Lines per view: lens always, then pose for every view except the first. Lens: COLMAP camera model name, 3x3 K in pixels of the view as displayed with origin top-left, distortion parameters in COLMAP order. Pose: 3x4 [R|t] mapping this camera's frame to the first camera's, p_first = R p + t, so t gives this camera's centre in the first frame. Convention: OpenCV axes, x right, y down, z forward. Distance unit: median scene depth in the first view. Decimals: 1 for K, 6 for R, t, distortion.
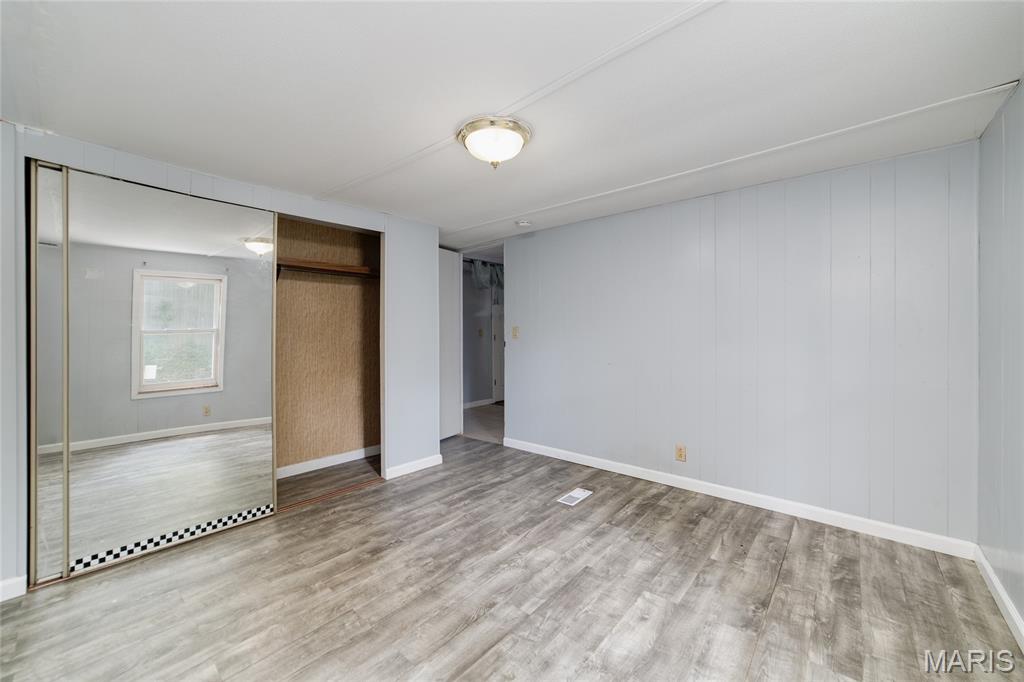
lens RADIAL K [[398.6, 0, 513.0], [0, 398.6, 334.8], [0, 0, 1]] dist [-0.000648, 0.000157]
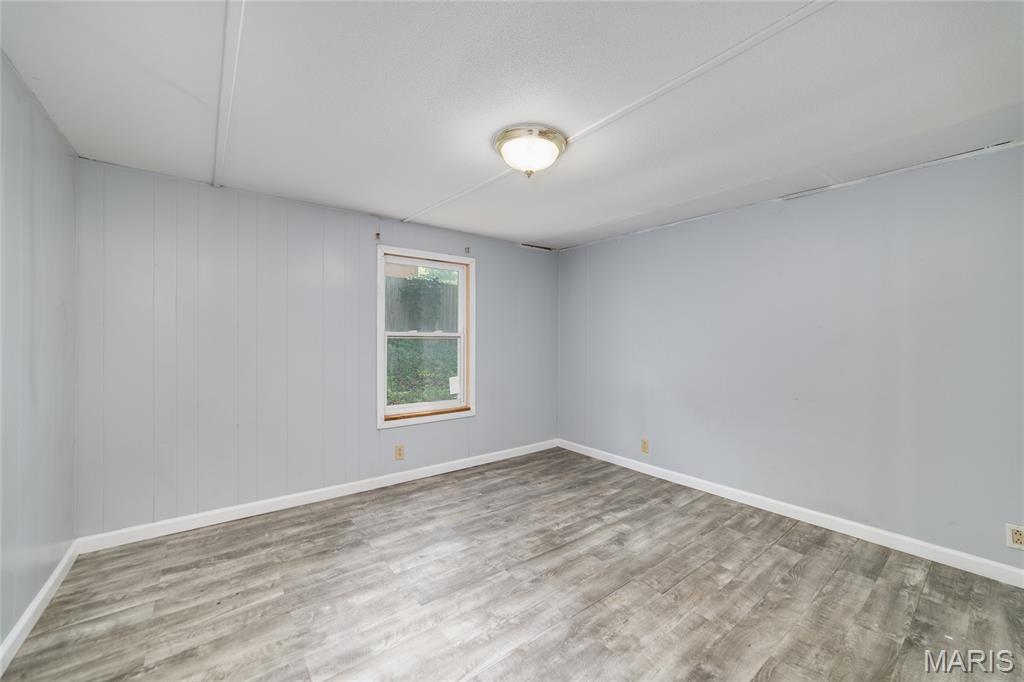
lens RADIAL K [[398.6, 0, 510.2], [0, 398.6, 340.2], [0, 0, 1]] dist [-0.000648, 0.000157]
pose [[-0.980170, -0.001269, 0.198152, -0.192072], [0.000095, 0.999976, 0.006875, -0.011051], [-0.198156, 0.006757, -0.980147, 1.949738]]
